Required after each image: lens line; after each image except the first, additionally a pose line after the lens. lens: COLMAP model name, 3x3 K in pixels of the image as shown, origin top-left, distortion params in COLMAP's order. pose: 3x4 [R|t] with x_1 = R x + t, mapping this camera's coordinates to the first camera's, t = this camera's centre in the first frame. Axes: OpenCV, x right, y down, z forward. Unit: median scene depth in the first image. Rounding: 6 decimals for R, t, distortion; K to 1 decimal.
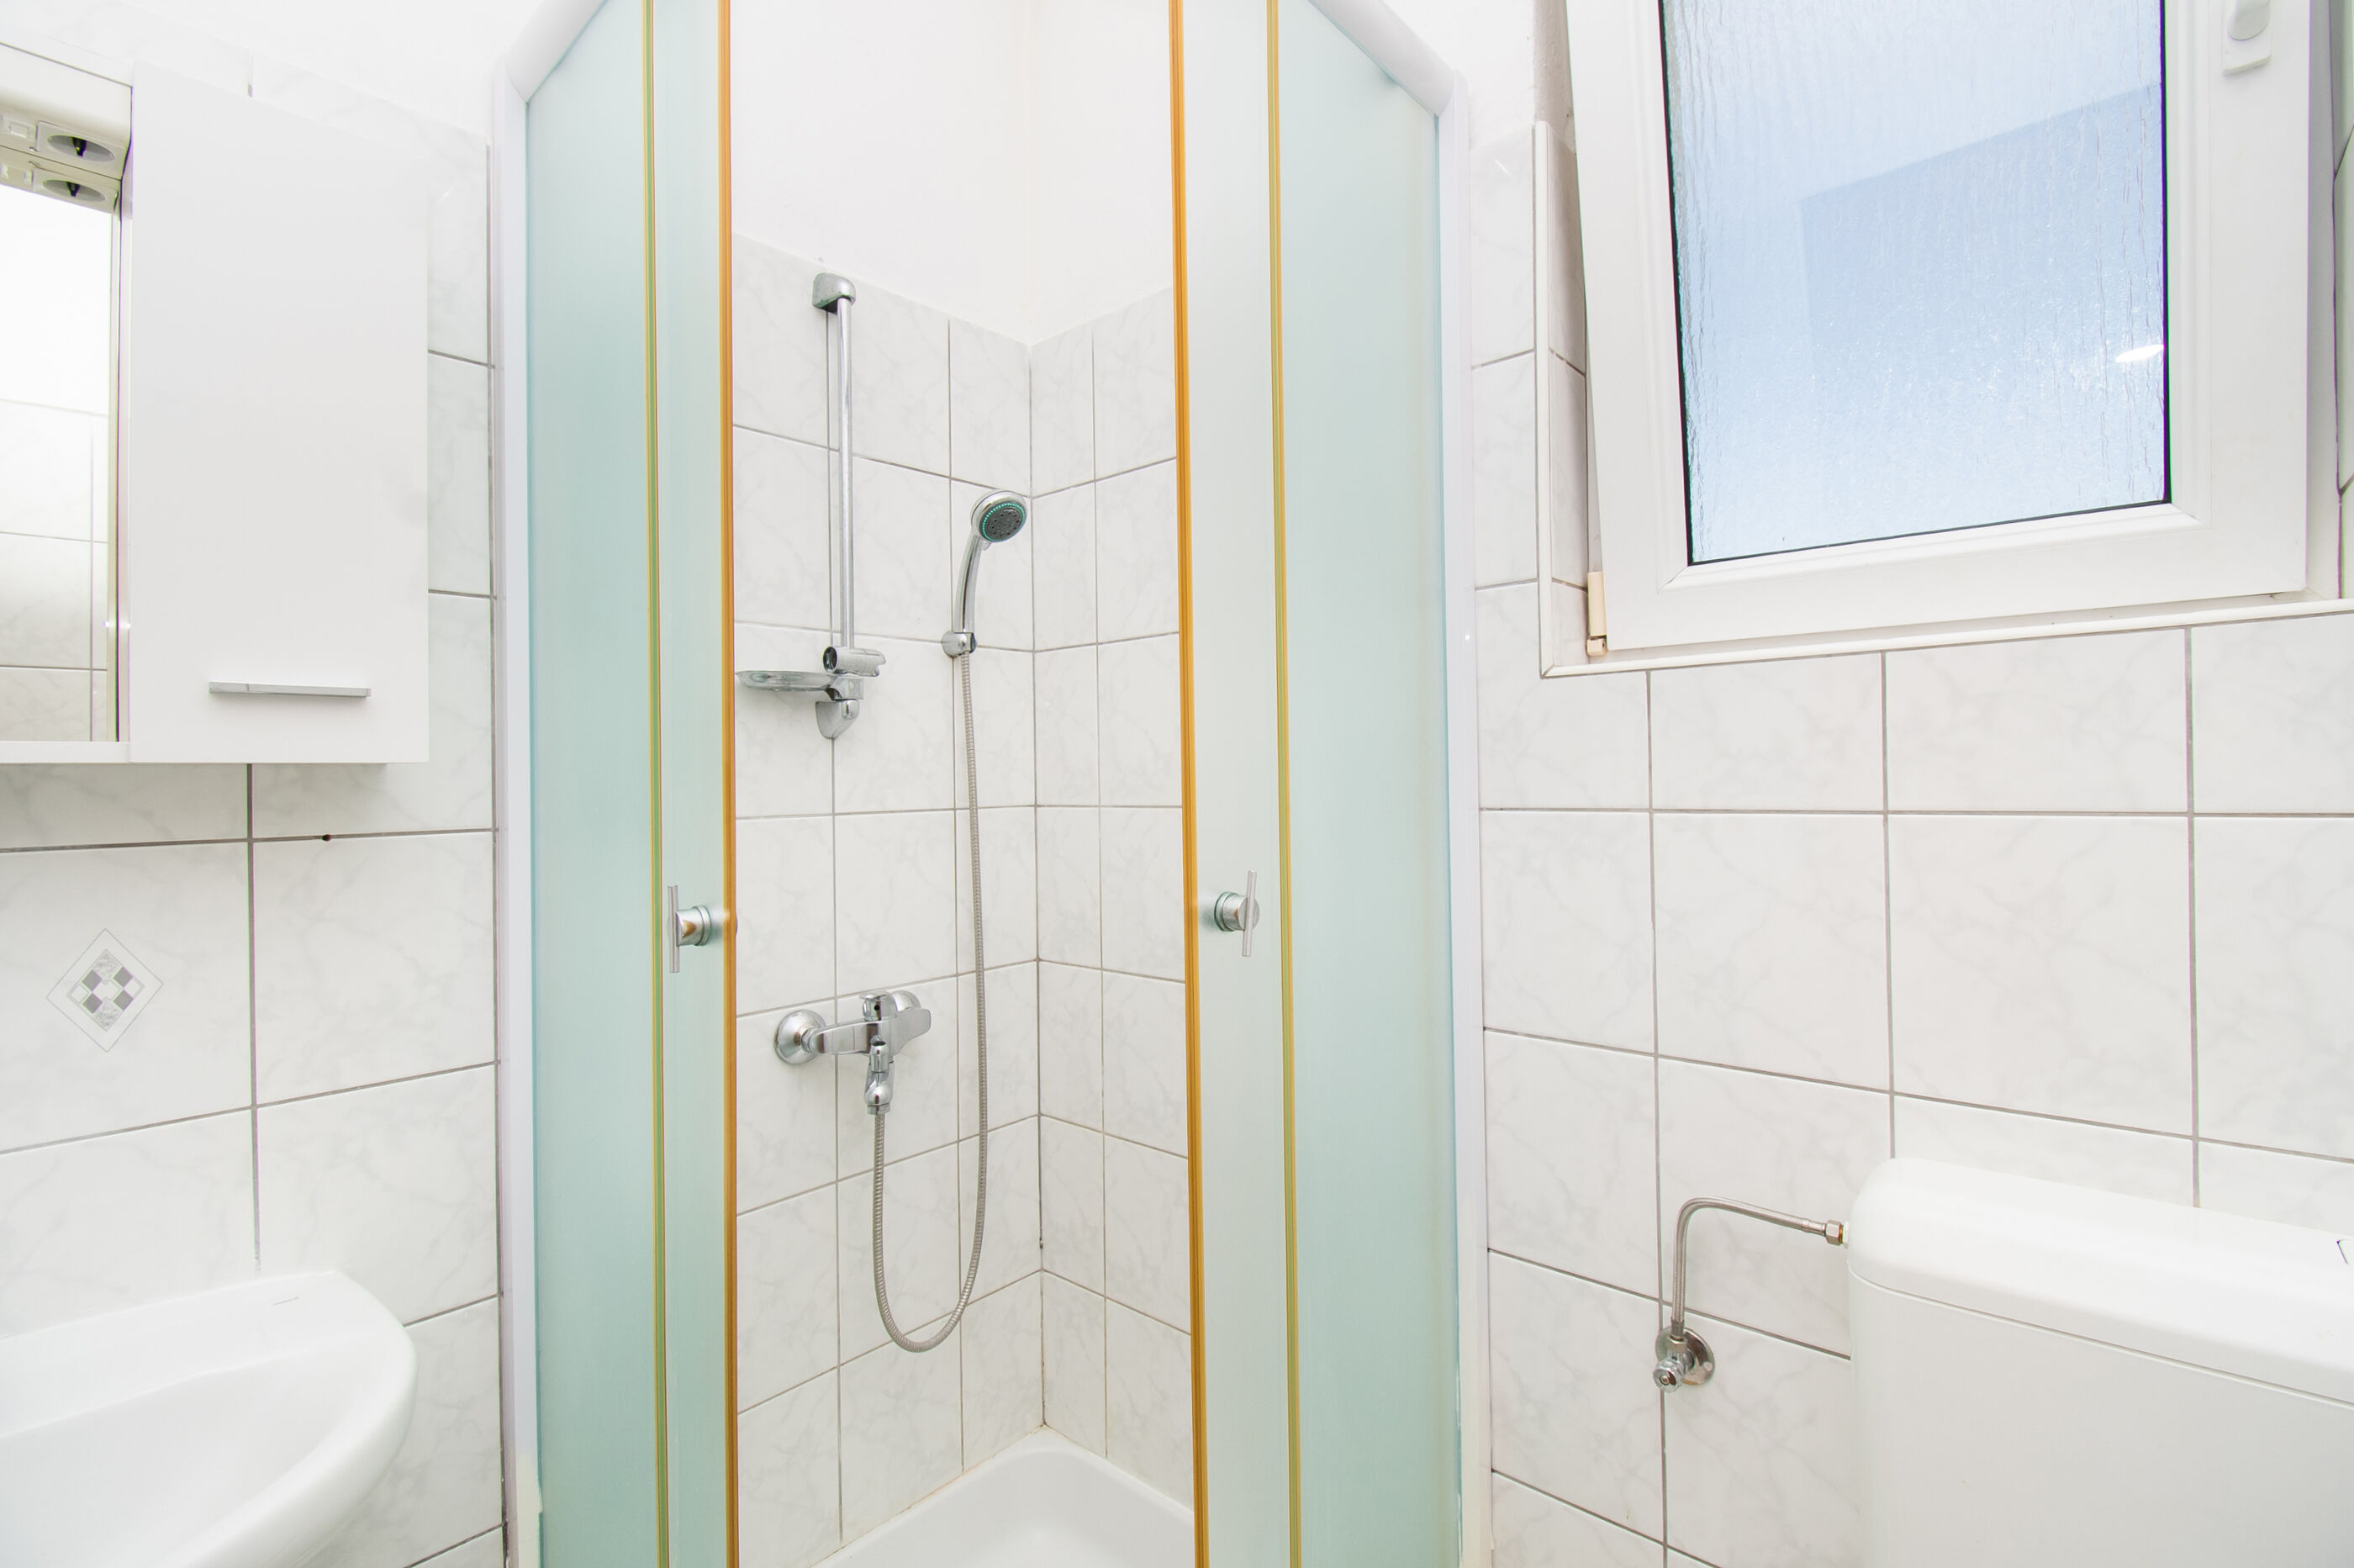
lens RADIAL K [[1057.8, 0, 1178.9], [0, 1057.8, 775.5], [0, 0, 1]] dist [0.002055, -0.014386]
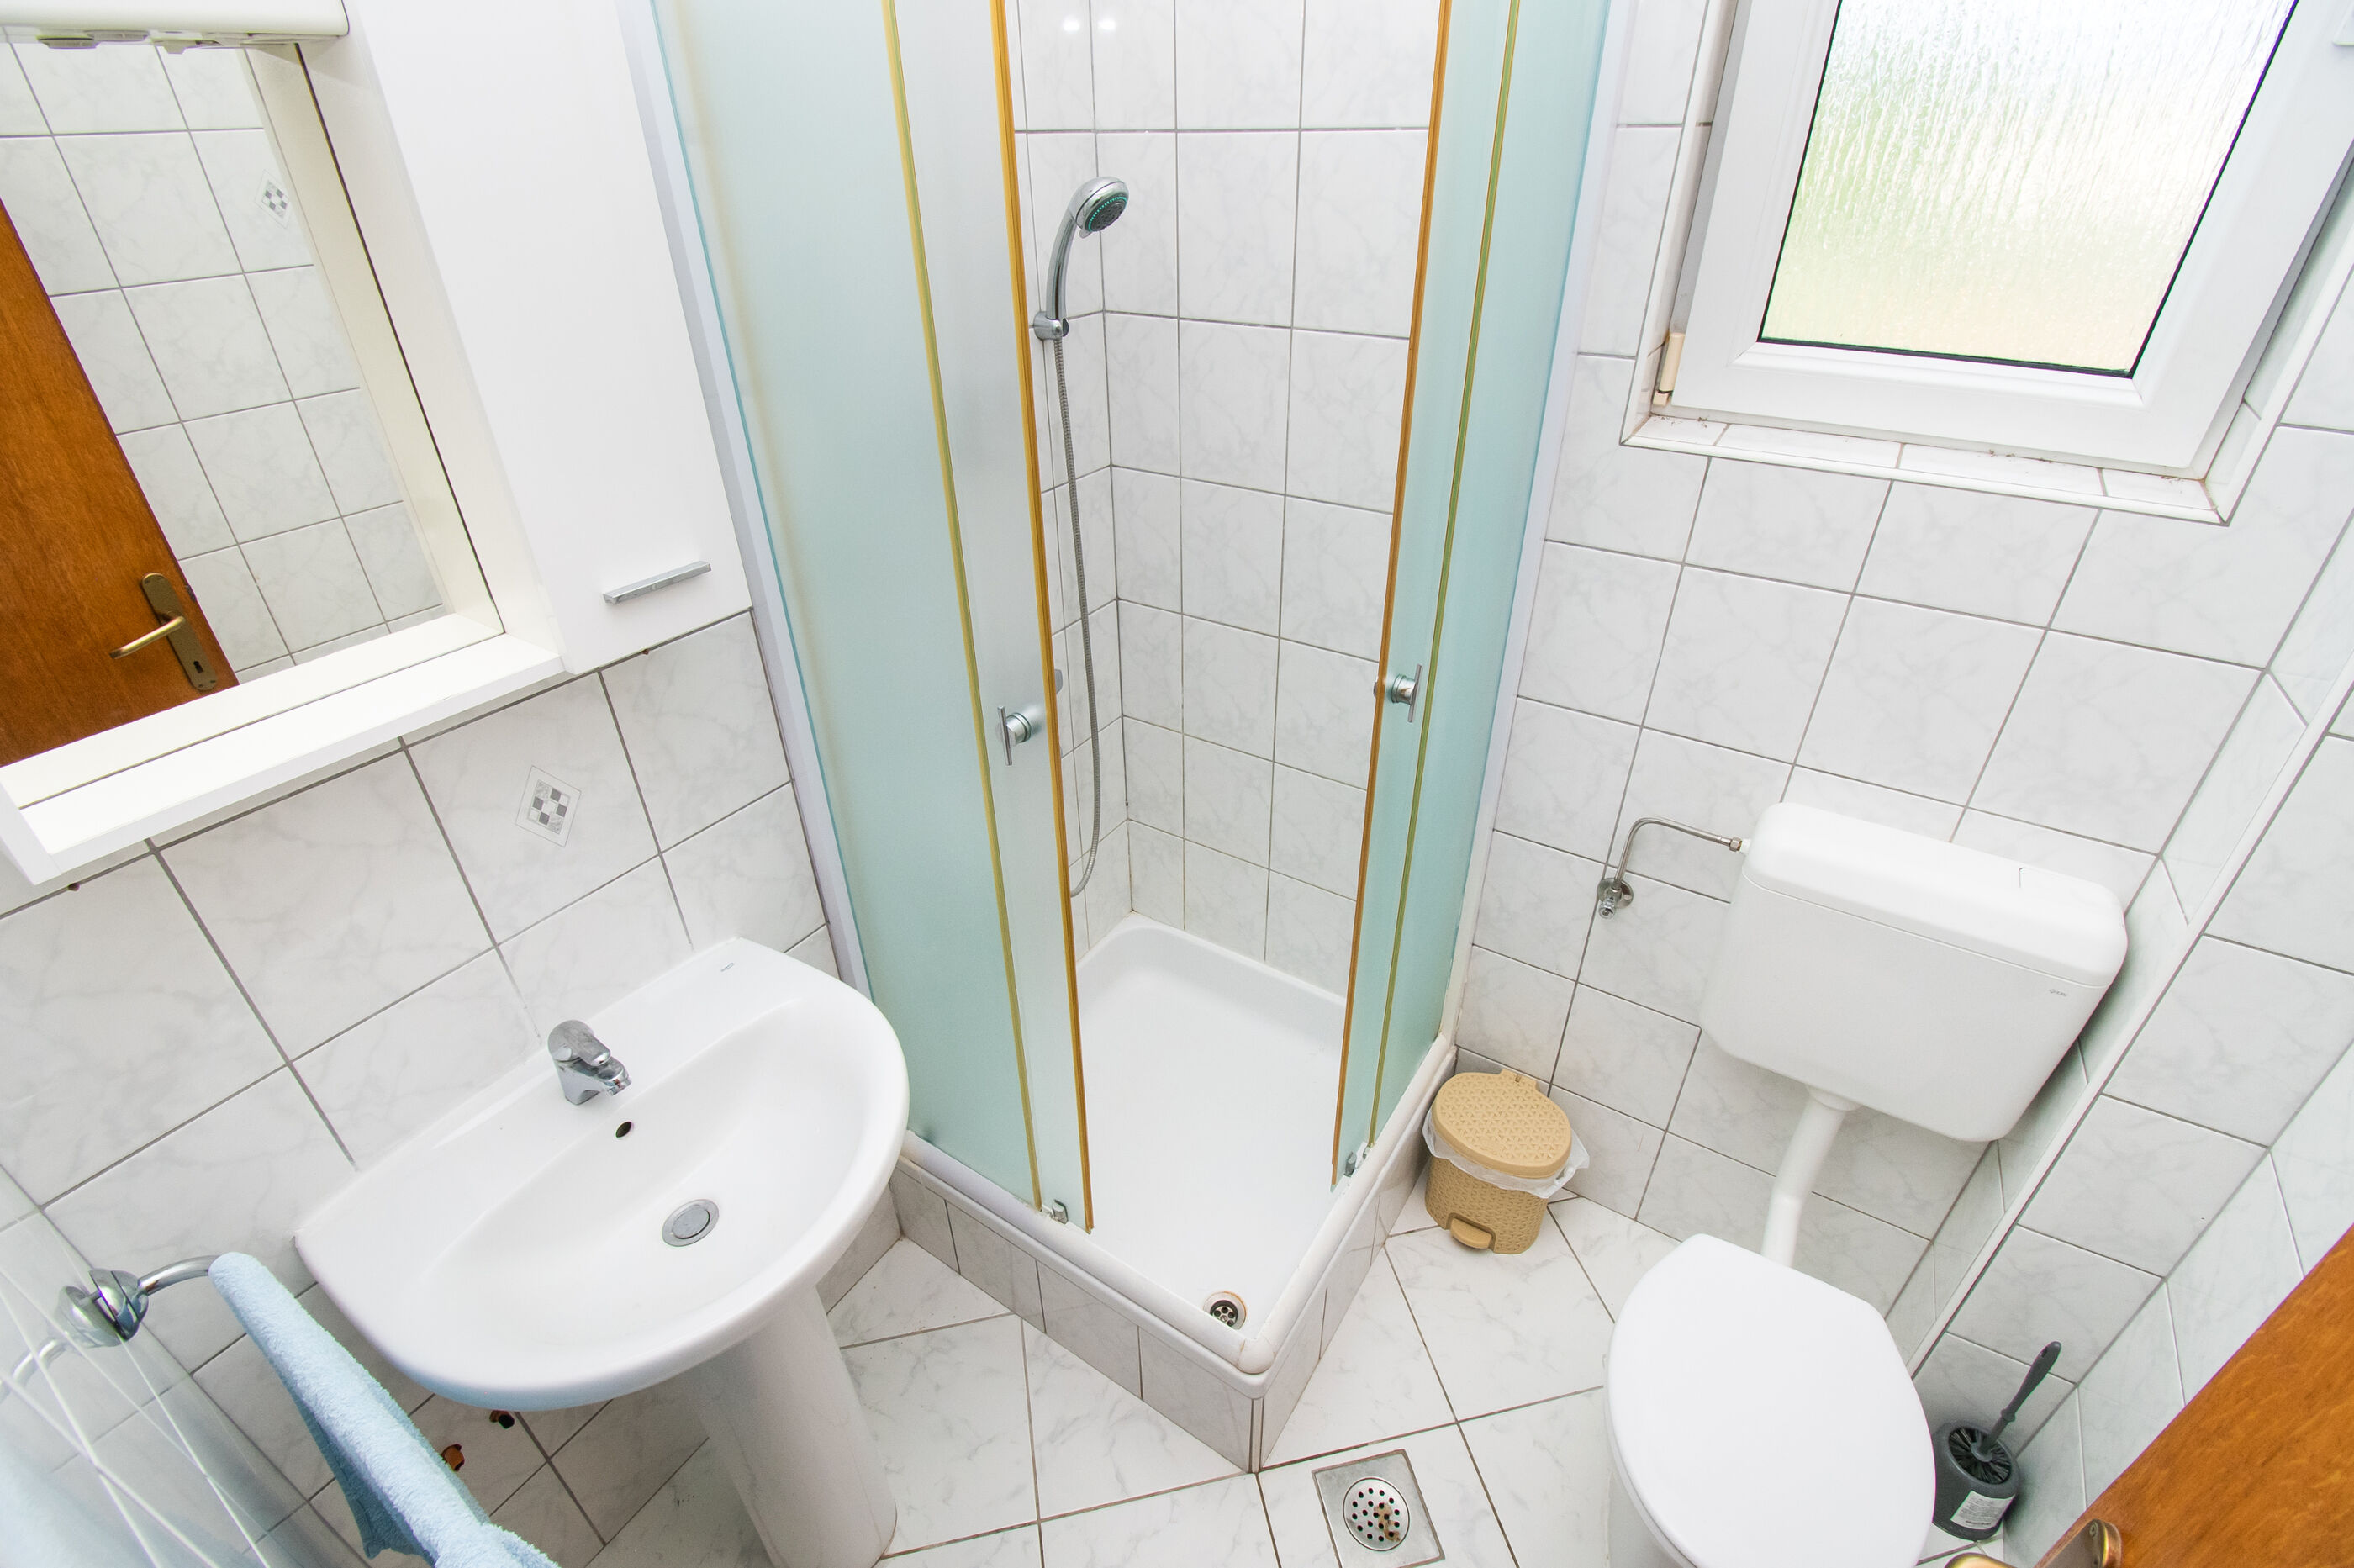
lens RADIAL K [[1037.5, 0, 1177.0], [0, 1037.5, 784.0], [0, 0, 1]] dist [-0.008339, 0.000015]
pose [[0.988528, -0.073572, 0.131908, -0.353681], [-0.007924, 0.846878, 0.531728, -0.399177], [-0.150831, -0.526673, 0.836580, -0.124937]]
